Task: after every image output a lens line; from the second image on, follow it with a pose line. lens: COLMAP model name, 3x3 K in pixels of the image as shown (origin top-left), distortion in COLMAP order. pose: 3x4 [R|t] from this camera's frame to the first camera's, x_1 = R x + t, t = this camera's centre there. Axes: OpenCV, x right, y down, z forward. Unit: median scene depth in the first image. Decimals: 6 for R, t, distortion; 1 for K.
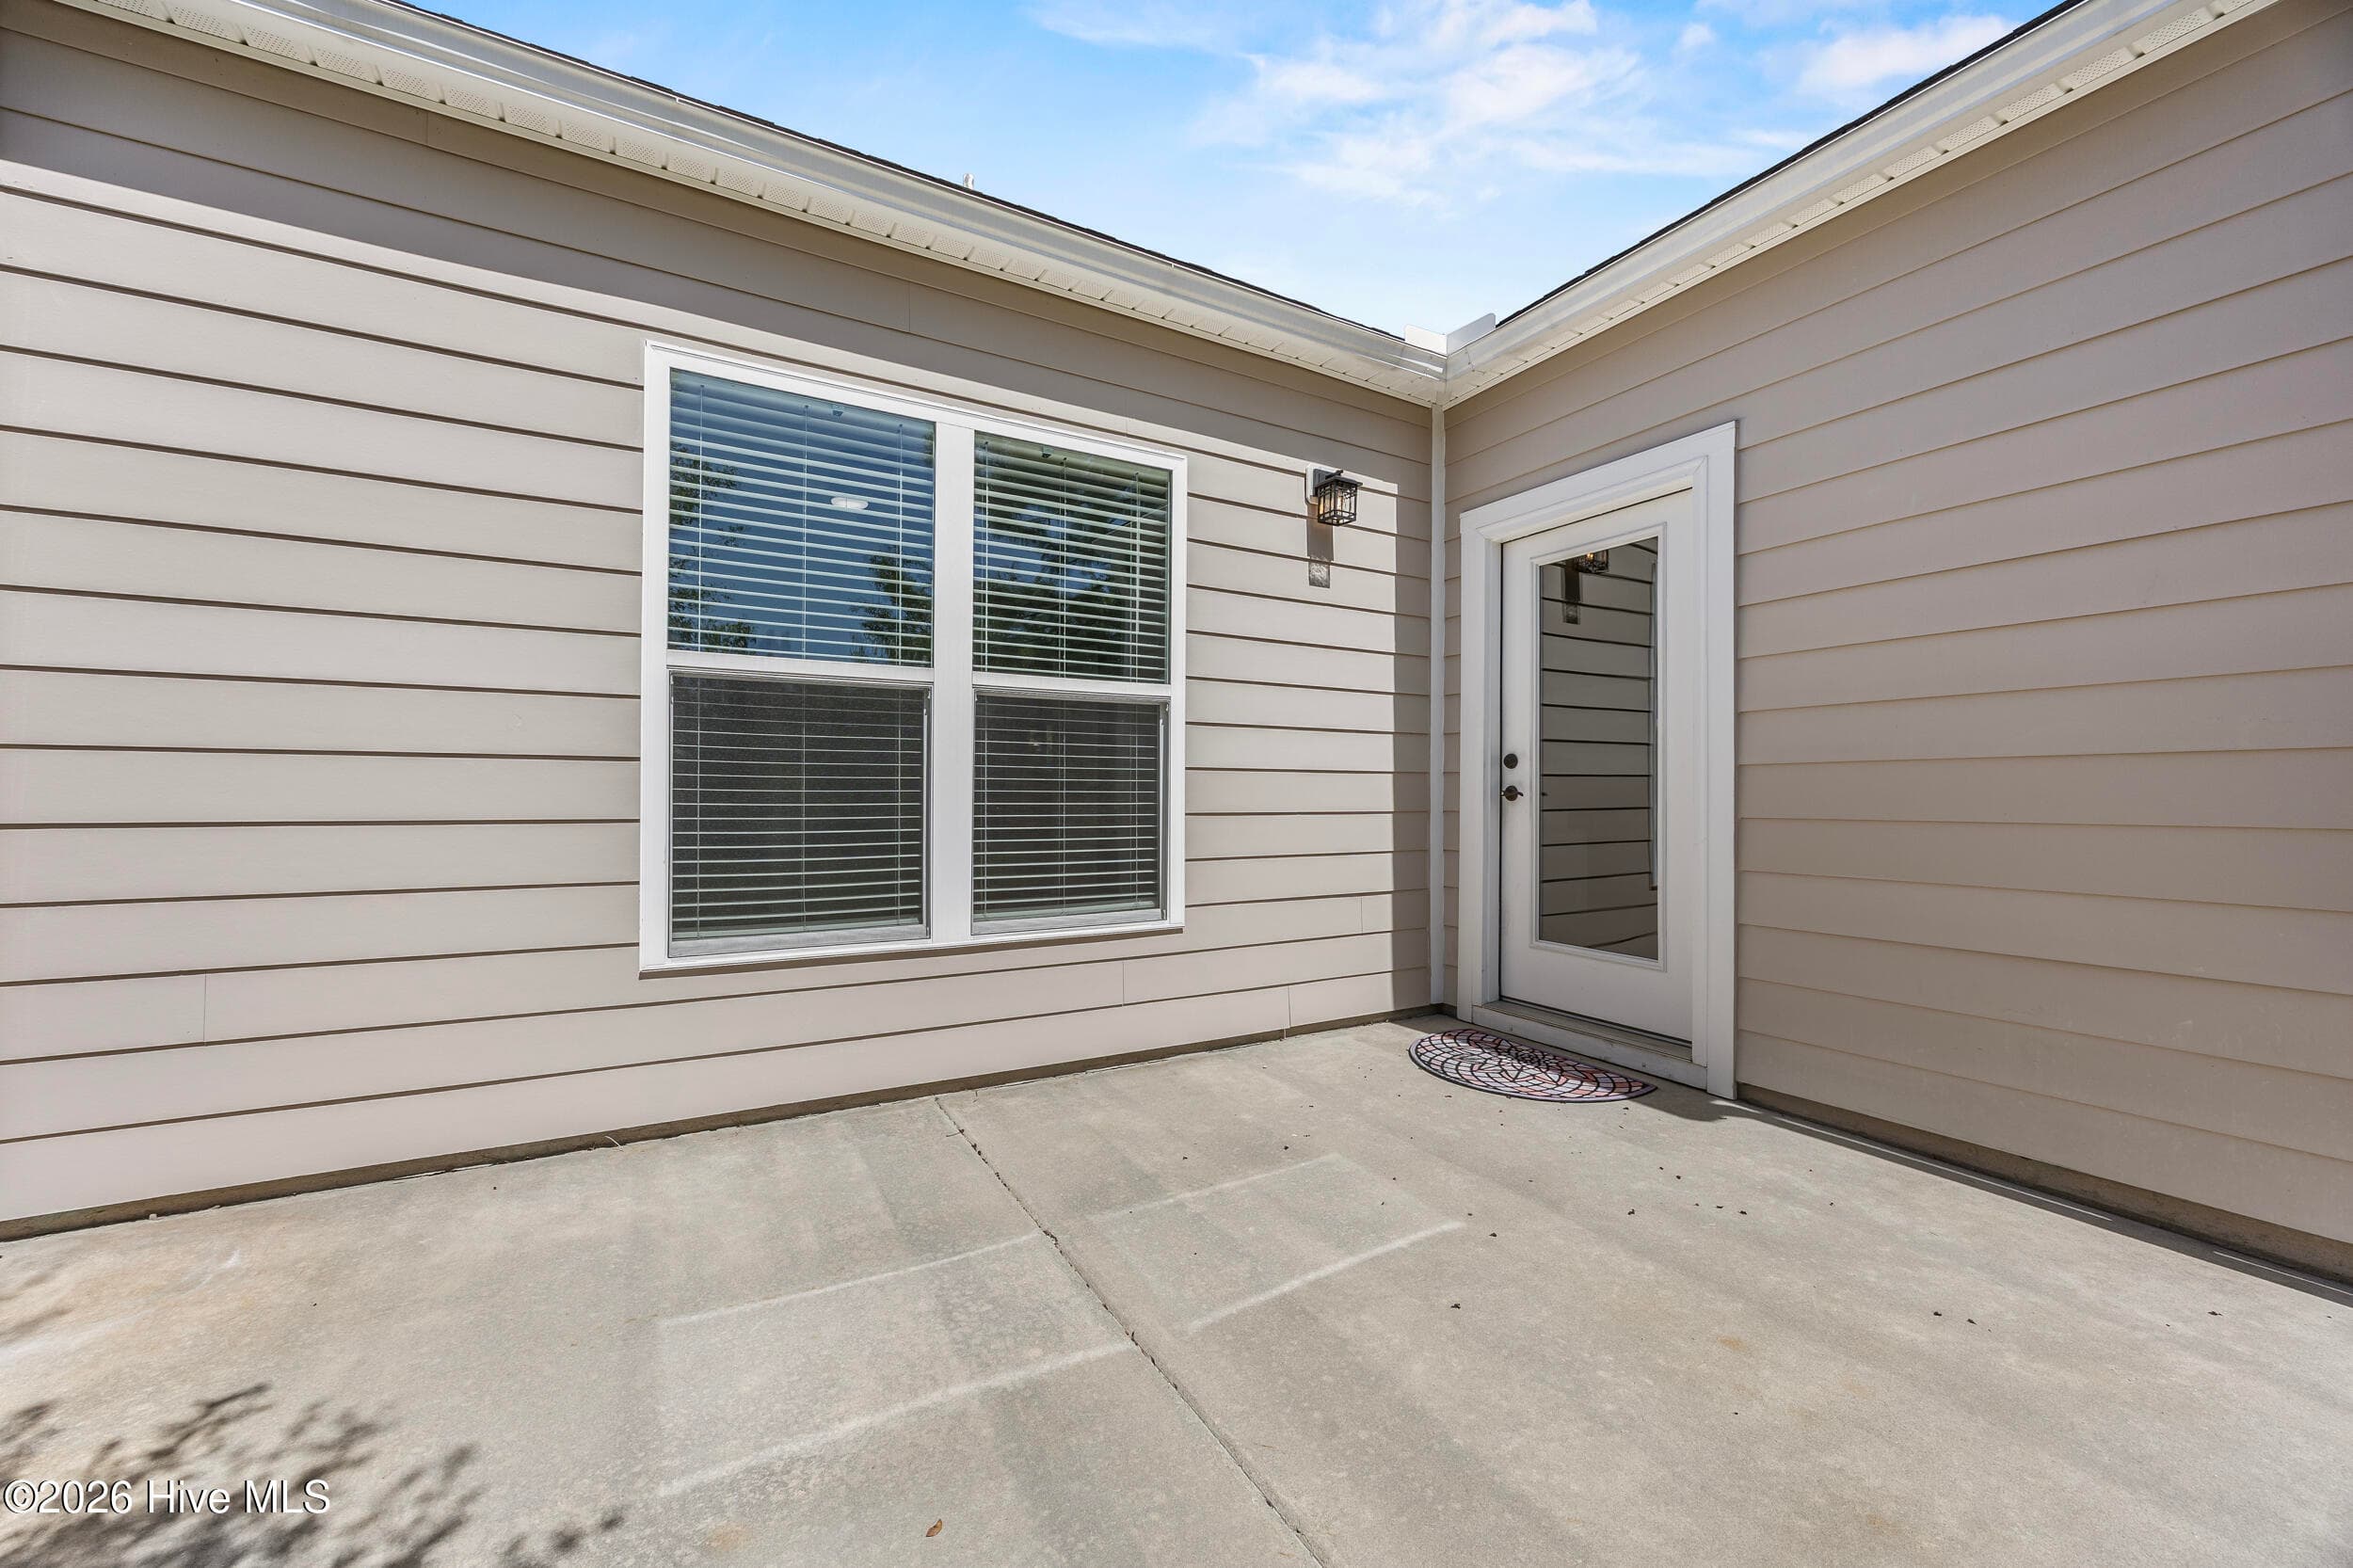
lens RADIAL K [[909.9, 0, 1169.9], [0, 909.9, 780.6], [0, 0, 1]] dist [0.000804, -0.000327]
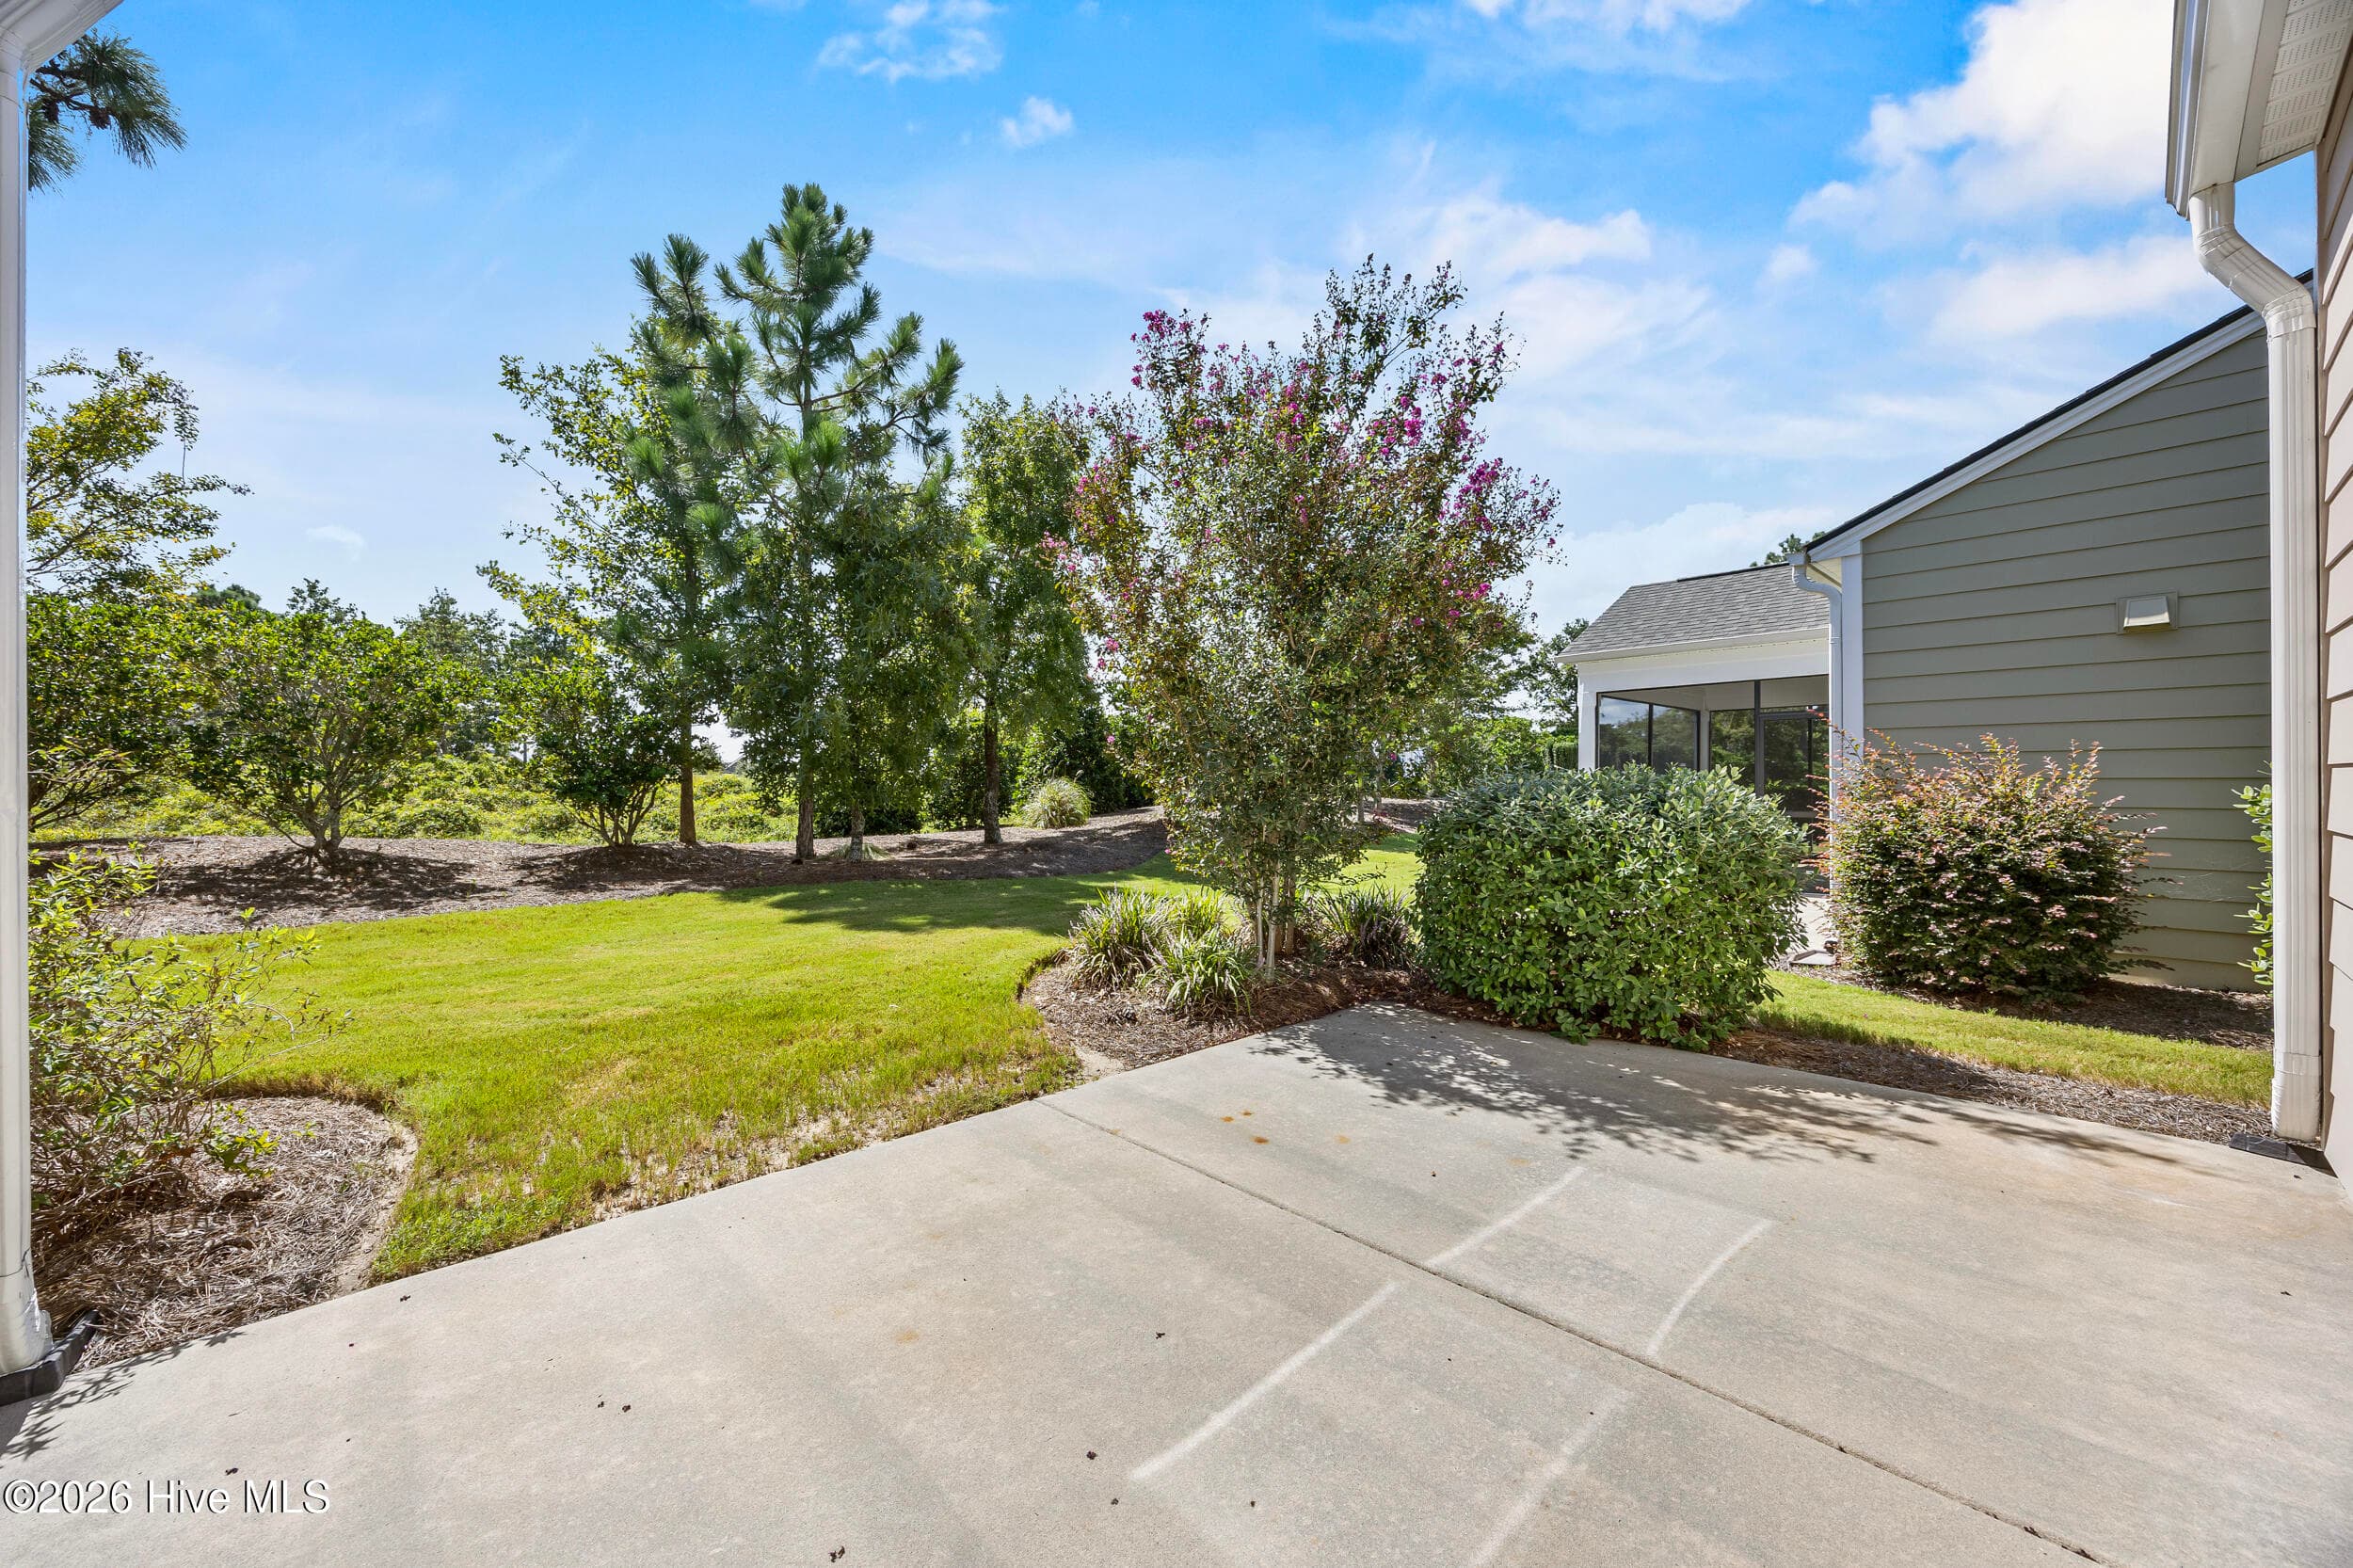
lens RADIAL K [[909.9, 0, 1176.6], [0, 909.9, 783.6], [0, 0, 1]] dist [0.000804, -0.000327]
pose [[-0.971324, -0.001627, -0.237753, 0.579183], [0.002865, 0.999824, -0.018545, 0.003158], [0.237742, -0.018694, -0.971148, 2.145349]]
